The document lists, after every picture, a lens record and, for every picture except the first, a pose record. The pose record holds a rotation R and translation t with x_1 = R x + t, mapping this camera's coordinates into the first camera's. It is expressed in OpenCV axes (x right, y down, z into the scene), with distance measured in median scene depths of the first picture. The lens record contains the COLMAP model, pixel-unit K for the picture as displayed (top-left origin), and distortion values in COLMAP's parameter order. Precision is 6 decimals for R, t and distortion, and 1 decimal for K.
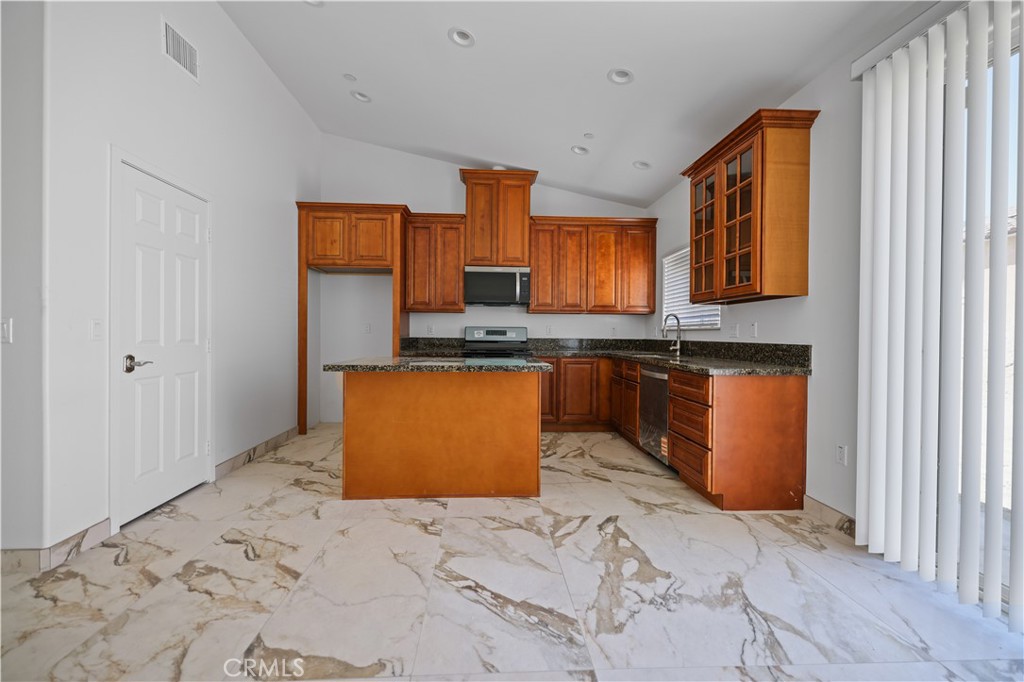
lens RADIAL K [[428.5, 0, 506.9], [0, 428.5, 337.1], [0, 0, 1]] dist [0.001739, -0.000052]
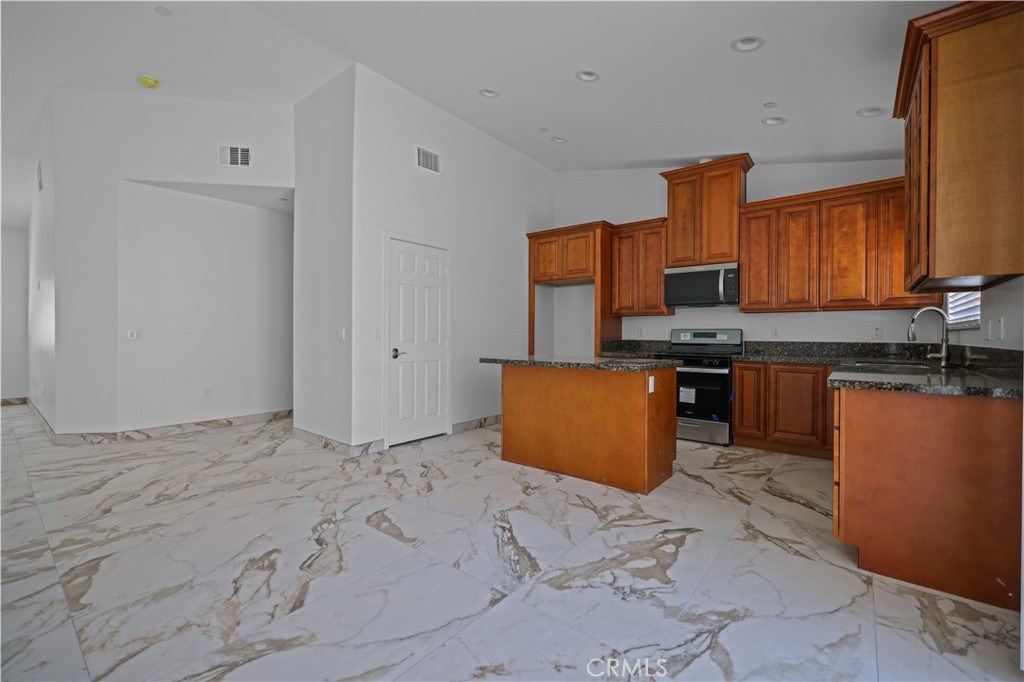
lens RADIAL K [[428.5, 0, 506.9], [0, 428.5, 337.1], [0, 0, 1]] dist [0.001739, -0.000052]
pose [[0.739093, -0.001276, -0.673603, 0.303281], [-0.004693, 0.999964, -0.007043, 0.003074], [0.673588, 0.008366, 0.739060, 0.011346]]
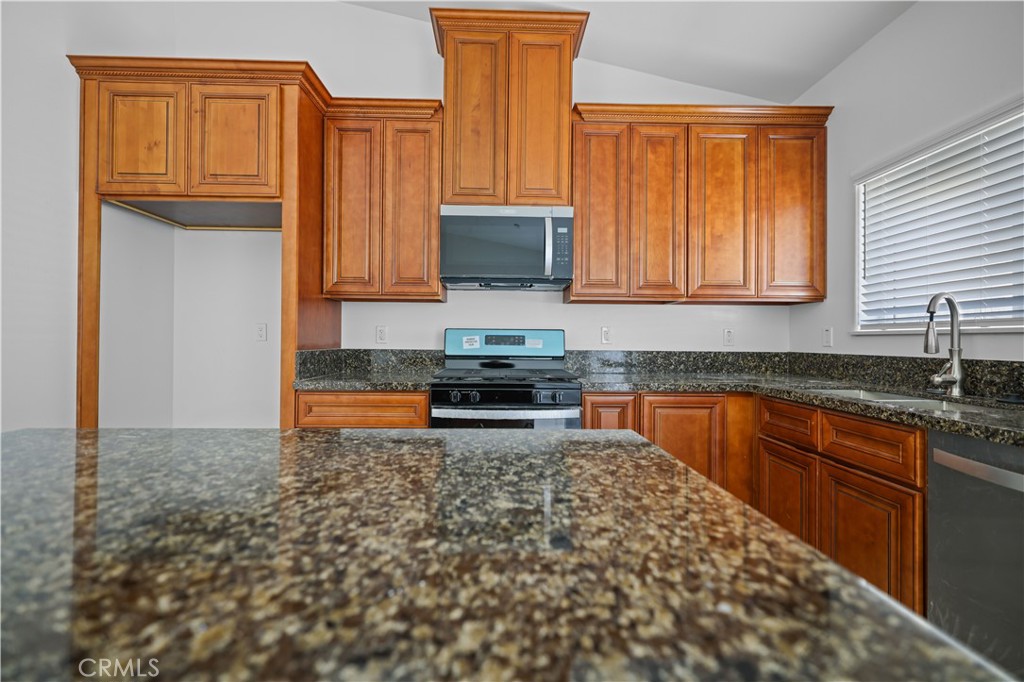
lens RADIAL K [[428.5, 0, 506.9], [0, 428.5, 337.1], [0, 0, 1]] dist [0.001739, -0.000052]
pose [[0.999415, -0.001172, -0.034190, -0.005297], [0.000643, 0.999880, -0.015465, -0.006141], [0.034204, 0.015433, 0.999296, 0.511808]]
